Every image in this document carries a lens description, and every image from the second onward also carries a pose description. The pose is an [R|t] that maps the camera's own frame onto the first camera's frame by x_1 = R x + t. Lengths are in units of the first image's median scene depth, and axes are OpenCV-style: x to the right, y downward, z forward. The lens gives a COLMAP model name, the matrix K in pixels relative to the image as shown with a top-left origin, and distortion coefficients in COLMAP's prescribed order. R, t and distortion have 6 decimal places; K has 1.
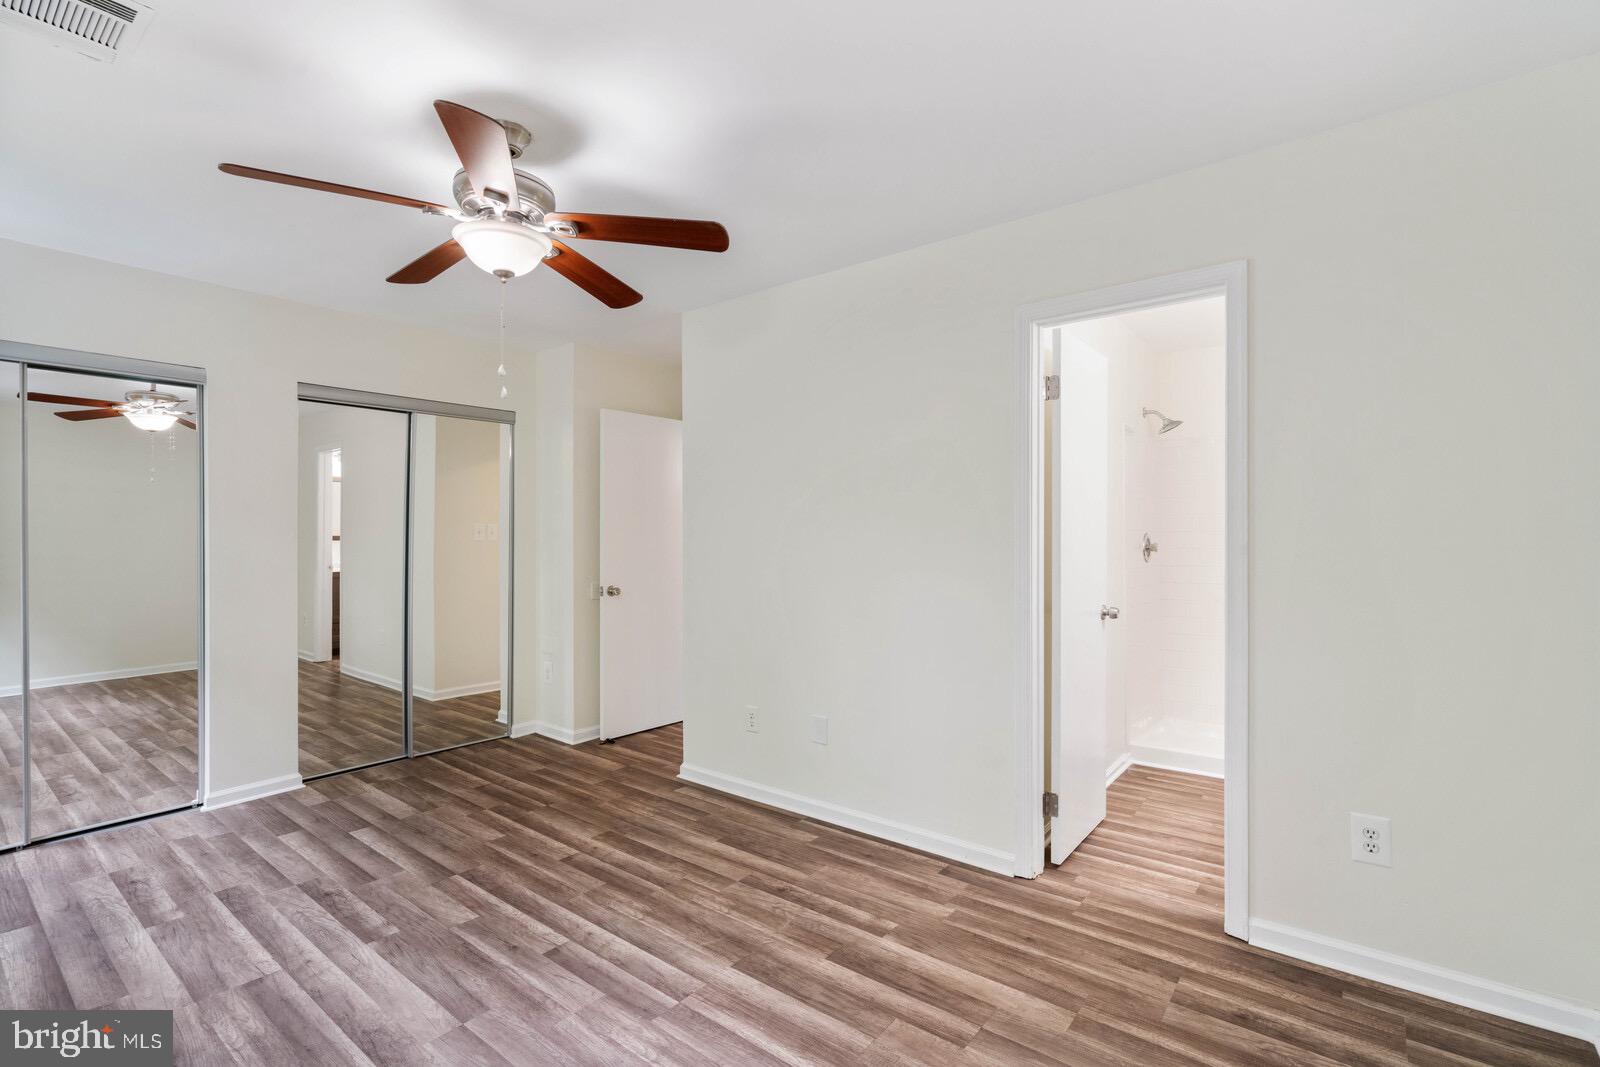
lens RADIAL K [[734.5, 0, 798.3], [0, 734.5, 539.2], [0, 0, 1]] dist [-0.006936, 0.001316]
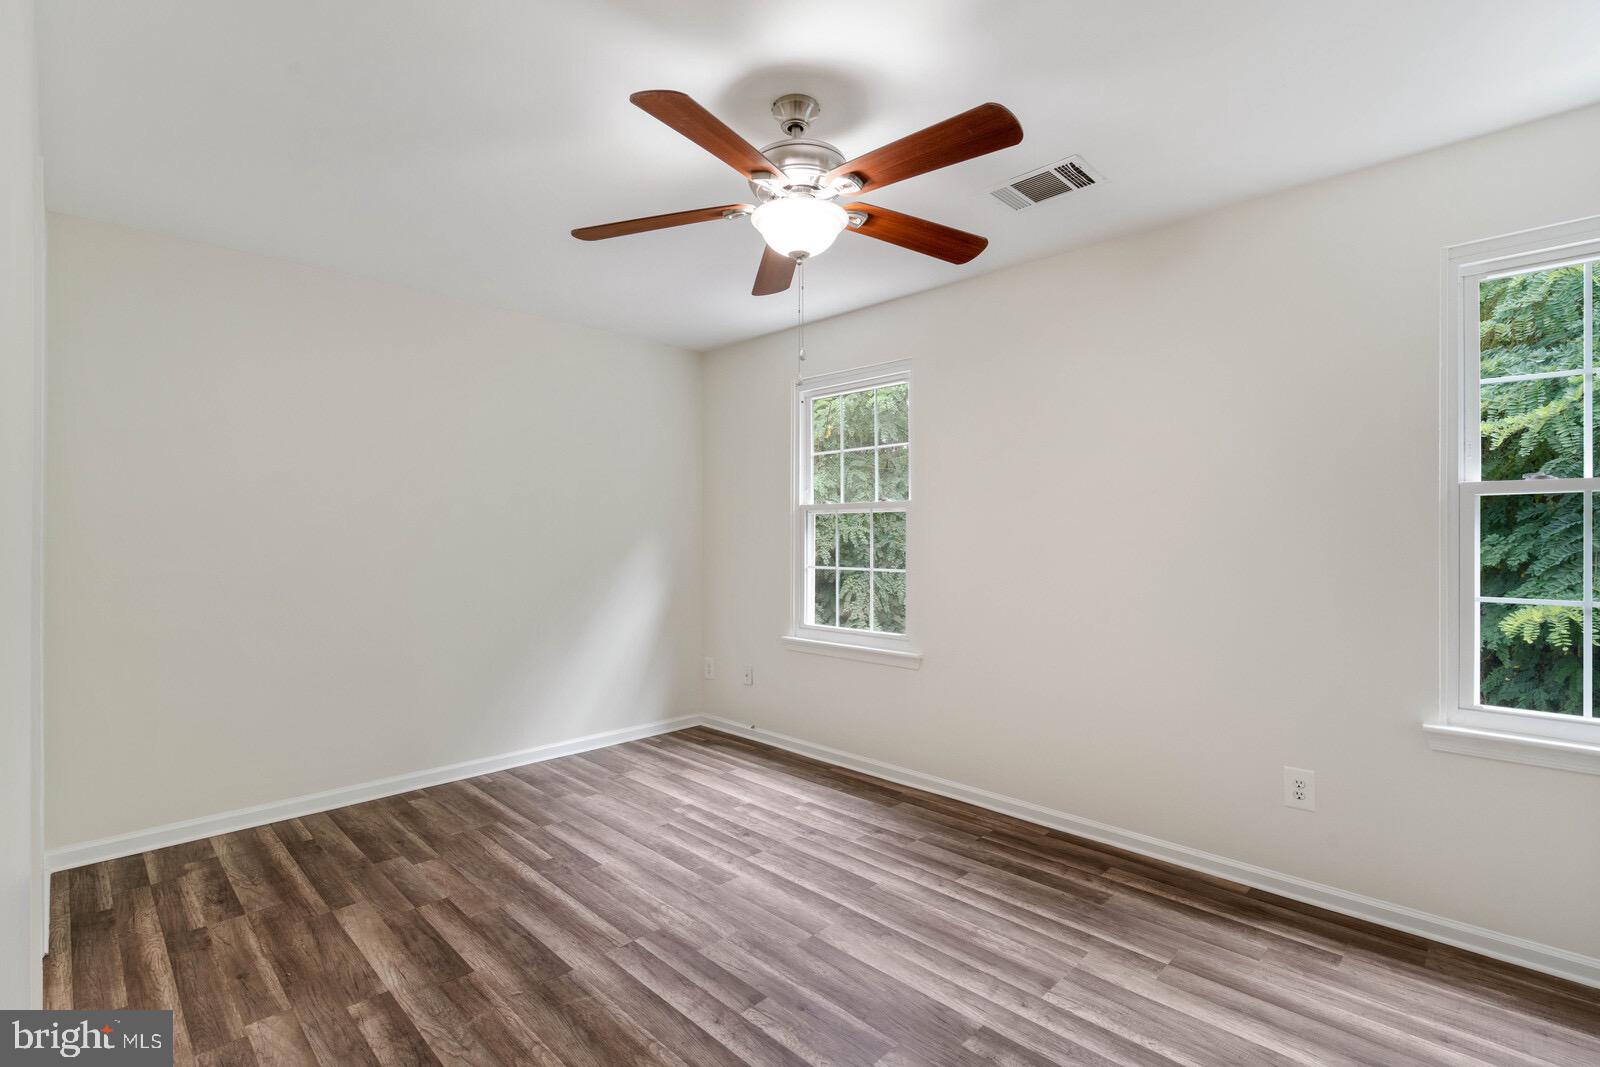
lens RADIAL K [[734.5, 0, 800.0], [0, 734.5, 538.3], [0, 0, 1]] dist [-0.006936, 0.001316]
pose [[-0.993822, 0.003416, 0.110937, -0.506301], [0.004004, 0.999979, 0.005075, 0.001588], [-0.110918, 0.005488, -0.993814, 1.942170]]
